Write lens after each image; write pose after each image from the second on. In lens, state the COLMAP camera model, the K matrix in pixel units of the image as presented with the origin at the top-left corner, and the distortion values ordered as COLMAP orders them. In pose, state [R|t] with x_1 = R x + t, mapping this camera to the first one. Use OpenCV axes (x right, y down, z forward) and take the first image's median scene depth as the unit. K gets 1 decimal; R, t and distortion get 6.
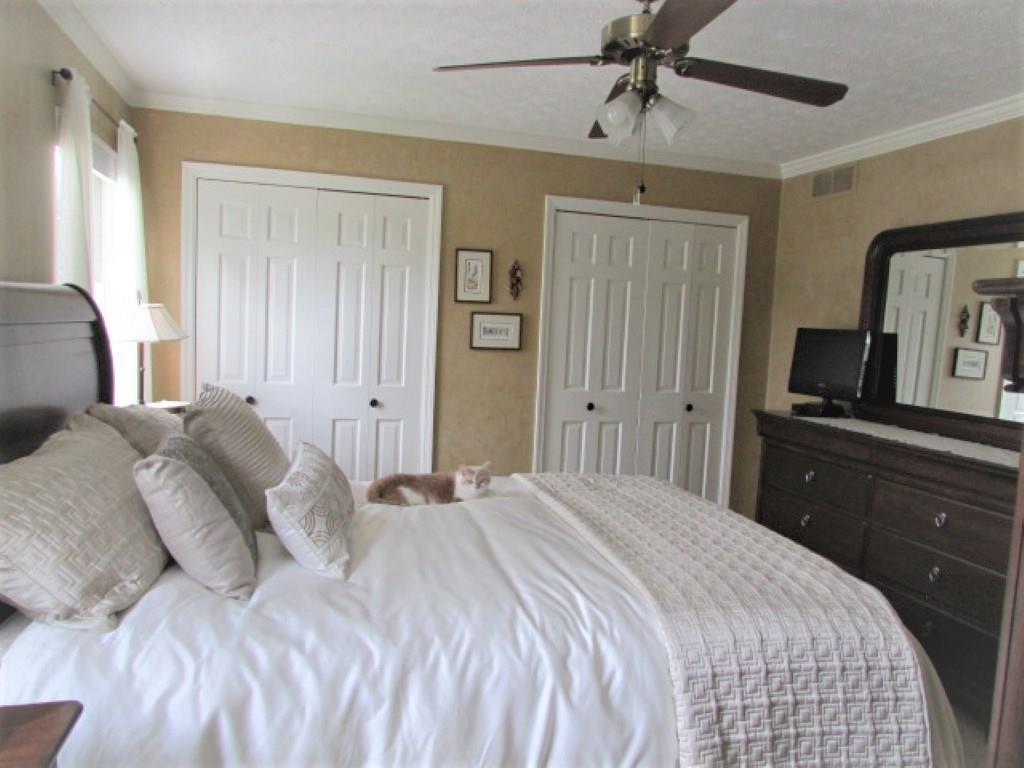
lens RADIAL K [[732.5, 0, 512.0], [0, 732.5, 384.0], [0, 0, 1]] dist [-0.034388, 0.004672]
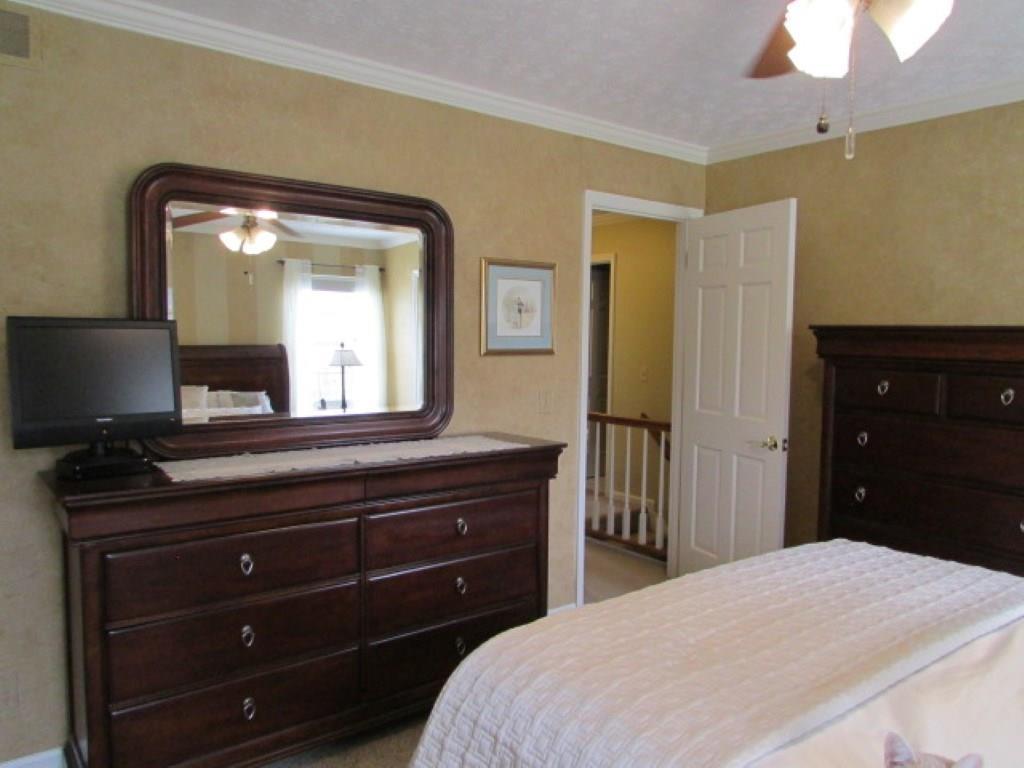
lens RADIAL K [[732.5, 0, 512.0], [0, 732.5, 384.0], [0, 0, 1]] dist [-0.034388, 0.004672]
pose [[-0.374593, -0.111836, 0.920420, -0.286238], [0.049233, 0.988899, 0.140194, -0.128784], [-0.925881, 0.097831, -0.364929, 1.339582]]
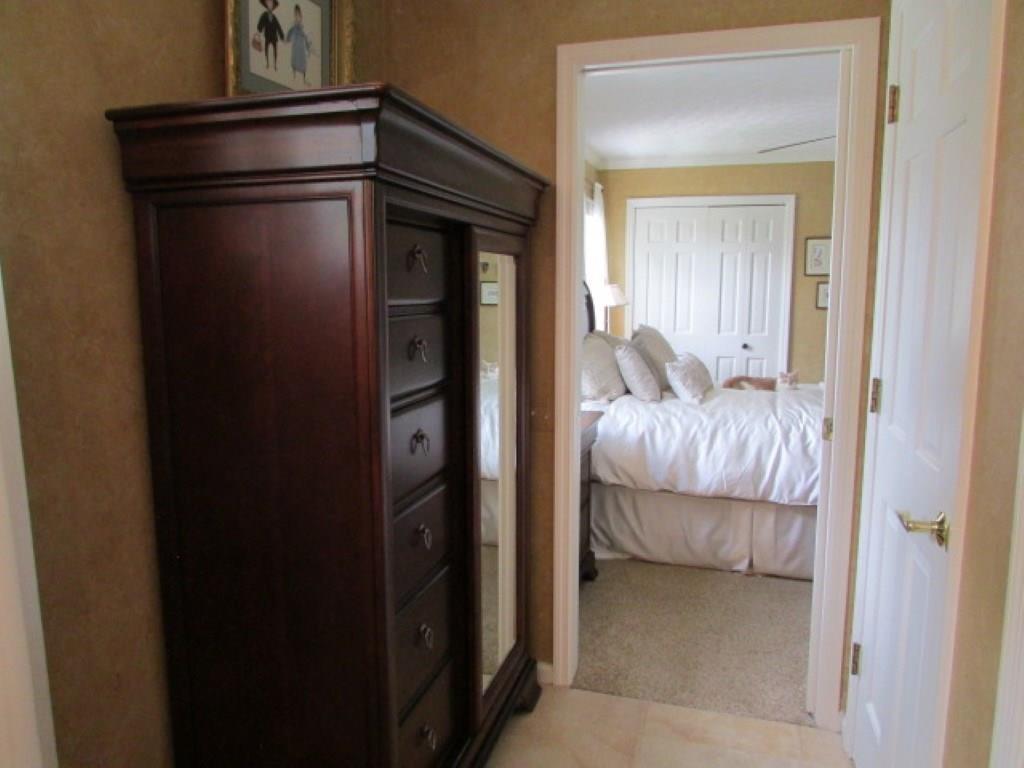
lens RADIAL K [[732.5, 0, 512.0], [0, 732.5, 384.0], [0, 0, 1]] dist [-0.034388, 0.004672]
pose [[0.845636, 0.026086, -0.533122, 0.492142], [-0.009708, 0.999391, 0.033502, 0.138707], [0.533672, -0.023156, 0.845375, -1.233340]]
